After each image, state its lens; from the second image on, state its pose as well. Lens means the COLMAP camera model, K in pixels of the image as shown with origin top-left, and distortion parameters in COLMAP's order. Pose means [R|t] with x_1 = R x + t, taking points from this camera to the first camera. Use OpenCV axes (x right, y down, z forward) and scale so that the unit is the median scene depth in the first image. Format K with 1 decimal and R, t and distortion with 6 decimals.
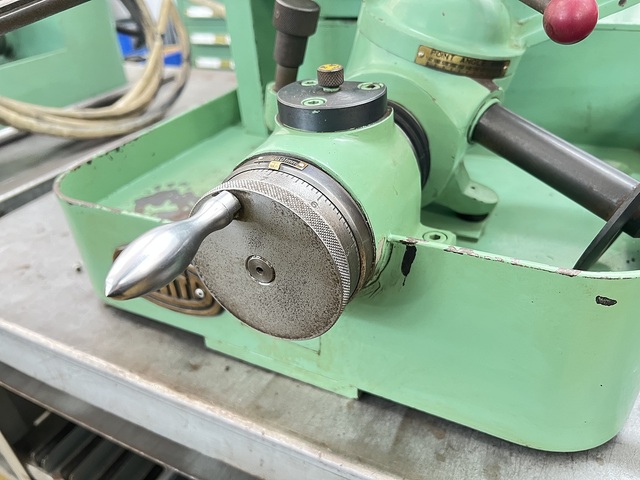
lens RADIAL K [[499.0, 0, 320.4], [0, 499.0, 242.4], [0, 0, 1]] dist [0.055010, -0.082808]
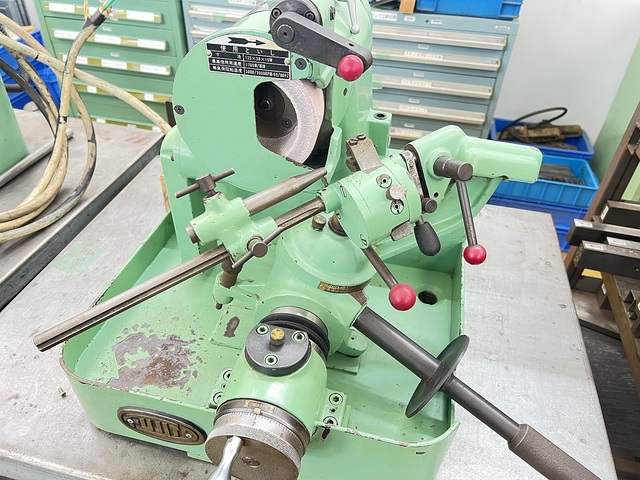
lens RADIAL K [[500.3, 0, 316.7], [0, 500.3, 243.1], [0, 0, 1]] dist [0.011676, -0.004300]
pose [[0.967721, -0.075516, 0.240445, -0.186948], [0.046228, 0.991053, 0.125205, -0.666830], [-0.247749, -0.110048, 0.962554, -0.526435]]
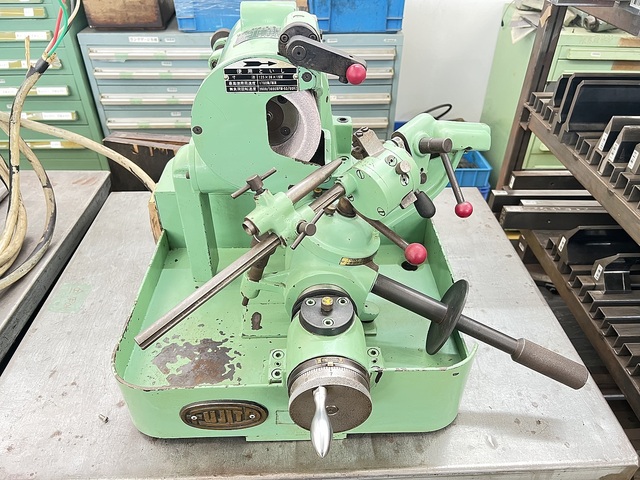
lens RADIAL K [[499.0, 0, 320.4], [0, 499.0, 242.4], [0, 0, 1]] dist [0.055010, -0.082808]
pose [[0.873457, -0.228442, 0.429986, -0.645221], [0.203923, 0.973555, 0.102986, -0.612821], [-0.442141, -0.002270, 0.896943, -0.652594]]
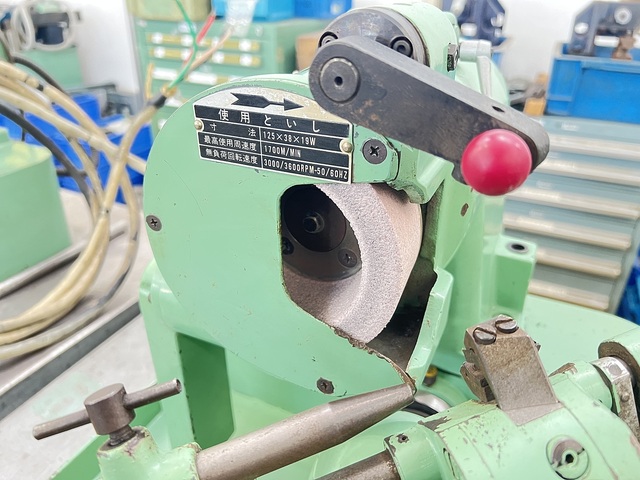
lens RADIAL K [[499.0, 0, 320.4], [0, 499.0, 242.4], [0, 0, 1]] dist [0.055010, -0.082808]
pose [[0.996735, 0.051784, 0.061944, 0.028002], [-0.047742, 0.996740, -0.065043, -0.818648], [-0.065110, 0.061873, 0.995958, 0.211822]]
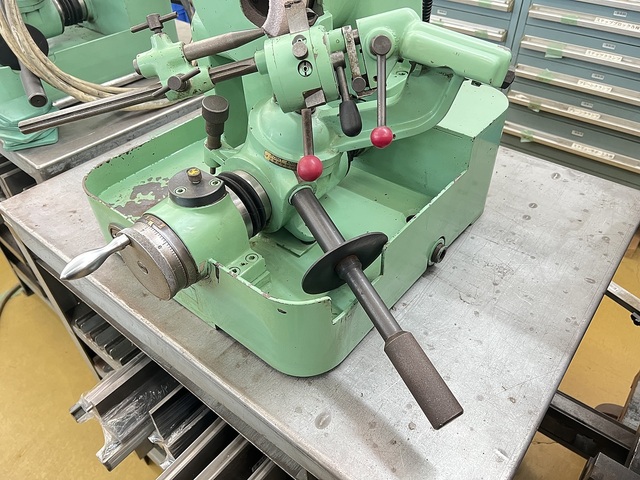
lens RADIAL K [[495.1, 0, 320.0], [0, 495.1, 240.0], [0, 0, 1]] dist [0.067221, -0.083953]
pose [[0.975479, 0.173869, -0.134943, 0.625125], [-0.149661, 0.973568, 0.172534, -0.380630], [0.161374, -0.148108, 0.975716, -0.682484]]
